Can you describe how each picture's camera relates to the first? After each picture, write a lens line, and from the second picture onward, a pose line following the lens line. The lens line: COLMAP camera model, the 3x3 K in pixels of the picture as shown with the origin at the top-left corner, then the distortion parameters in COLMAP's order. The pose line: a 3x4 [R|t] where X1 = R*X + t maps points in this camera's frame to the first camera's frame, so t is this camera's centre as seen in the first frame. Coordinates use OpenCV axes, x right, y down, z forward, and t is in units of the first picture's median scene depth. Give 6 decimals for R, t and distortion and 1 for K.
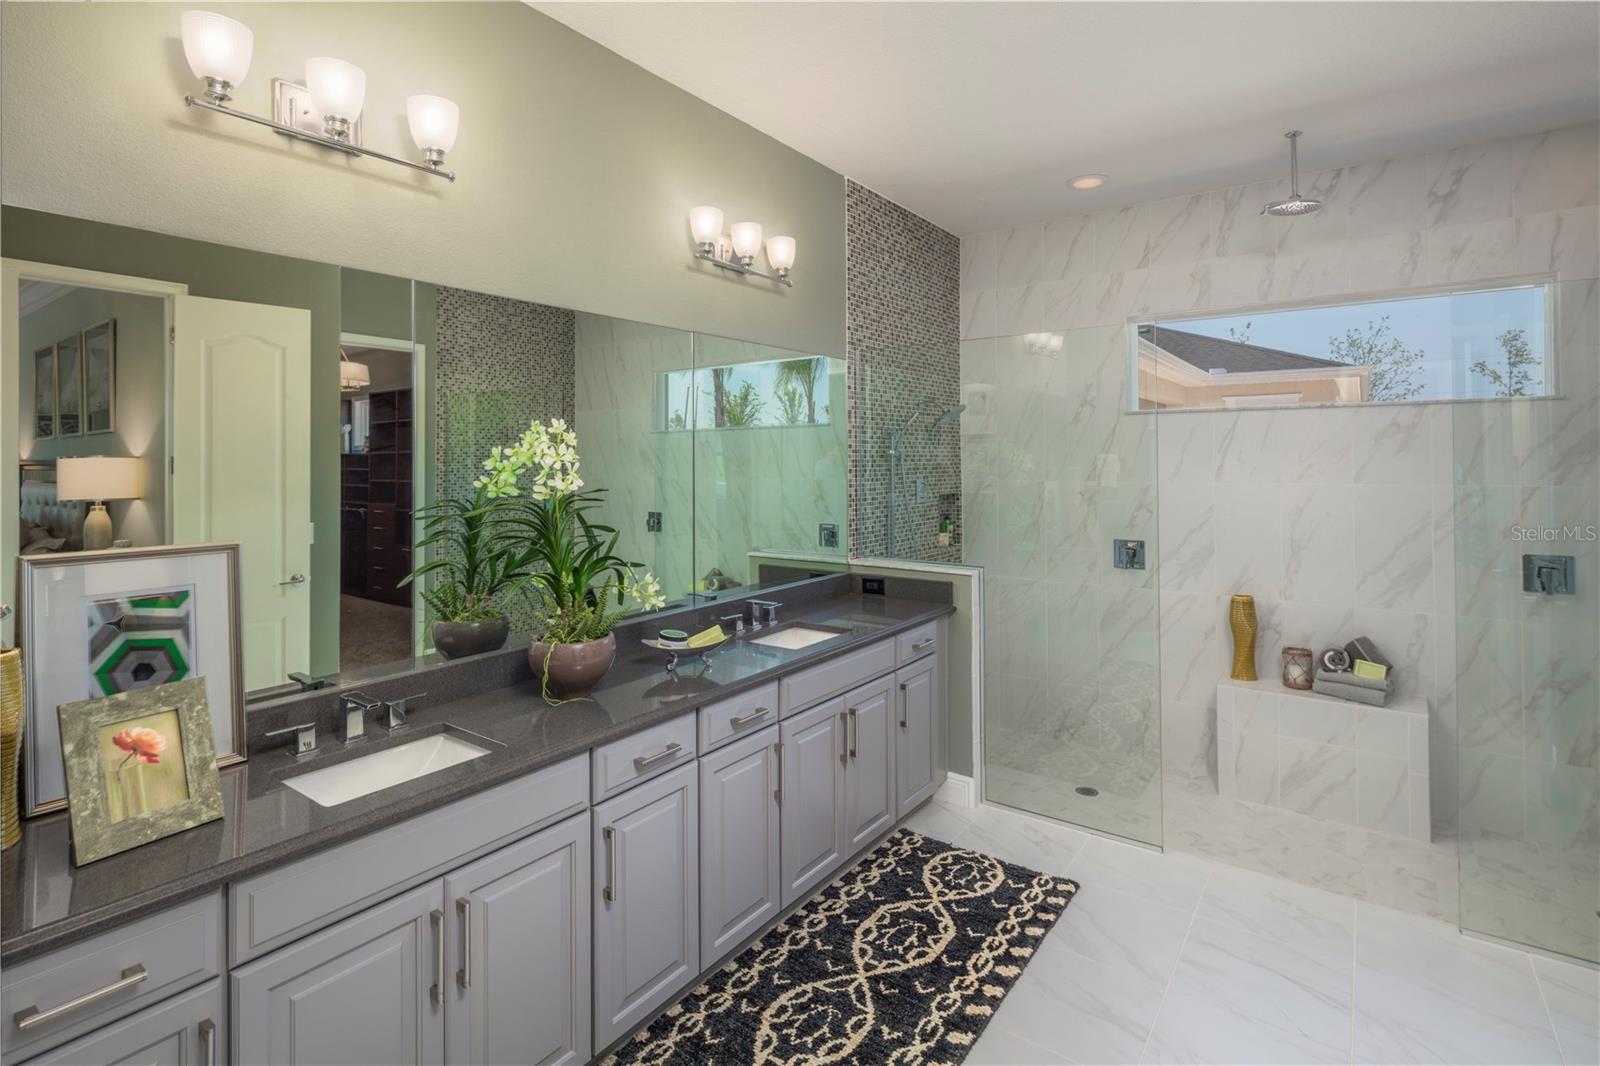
lens RADIAL K [[774.0, 0, 794.1], [0, 774.0, 451.3], [0, 0, 1]] dist [0.000374, -0.000905]
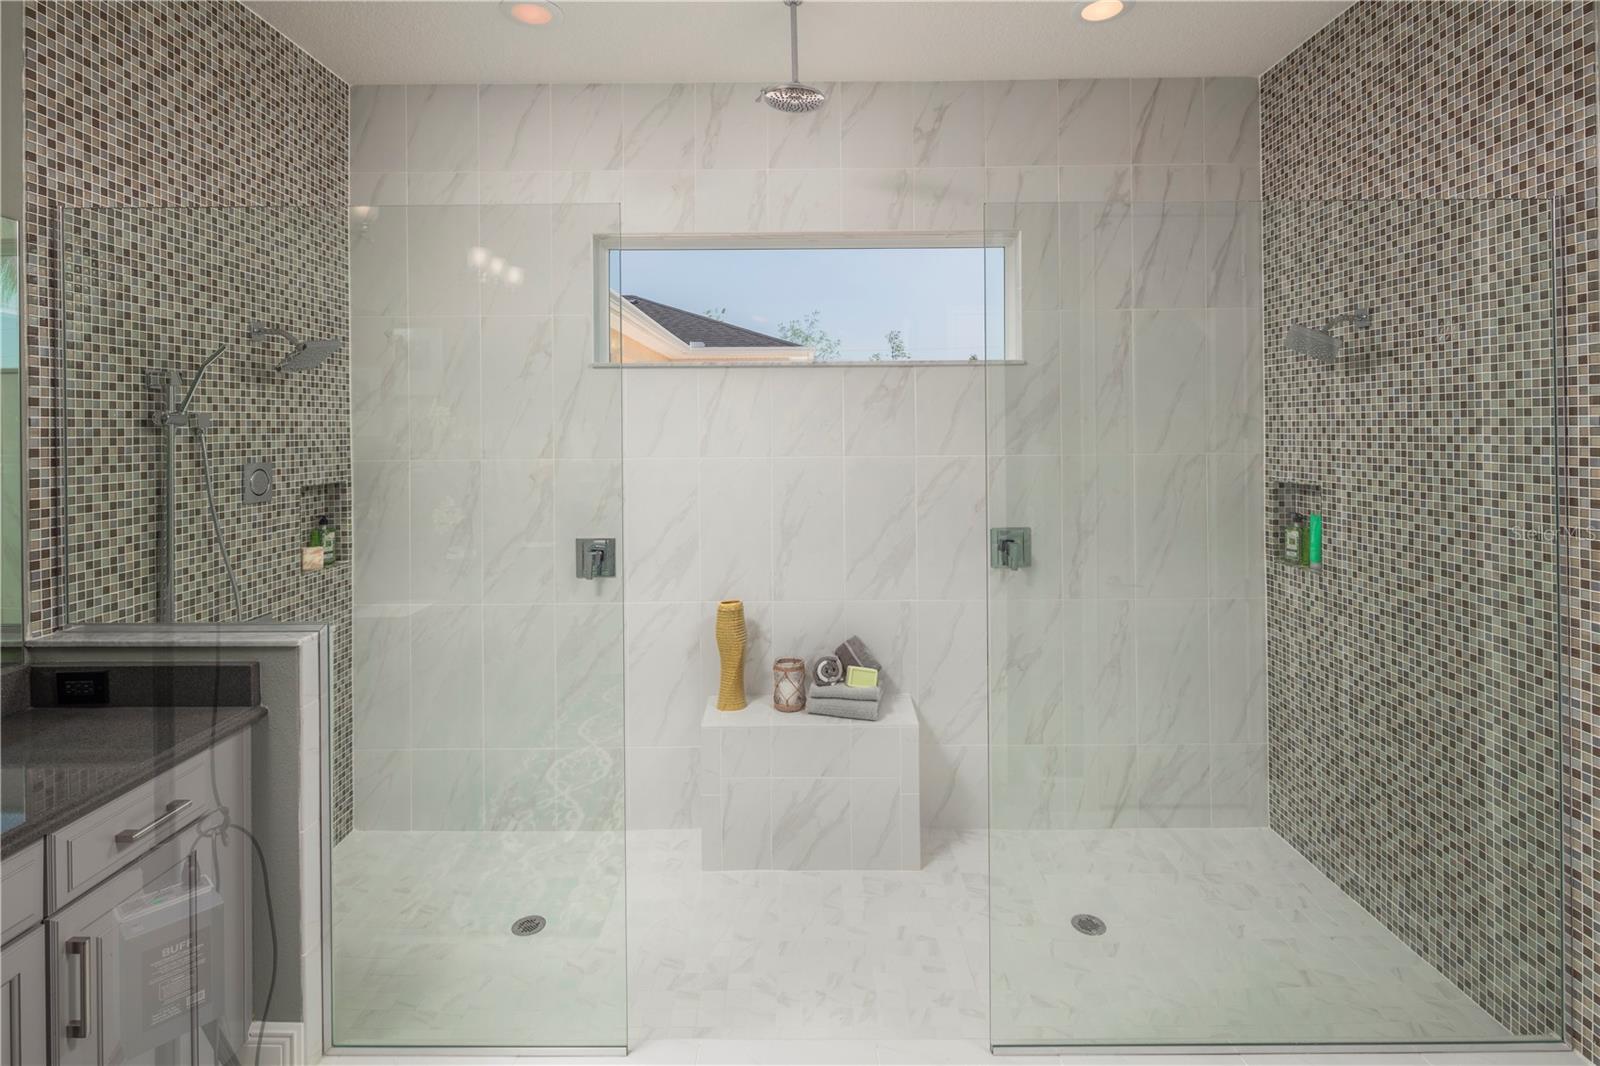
lens RADIAL K [[782.0, 0, 799.5], [0, 782.0, 425.8], [0, 0, 1]] dist [0.003191, 0.000209]
pose [[0.806359, 0.000236, 0.591426, 0.167745], [-0.003794, 0.999981, 0.004775, 0.004265], [-0.591414, -0.006094, 0.806345, 0.322439]]
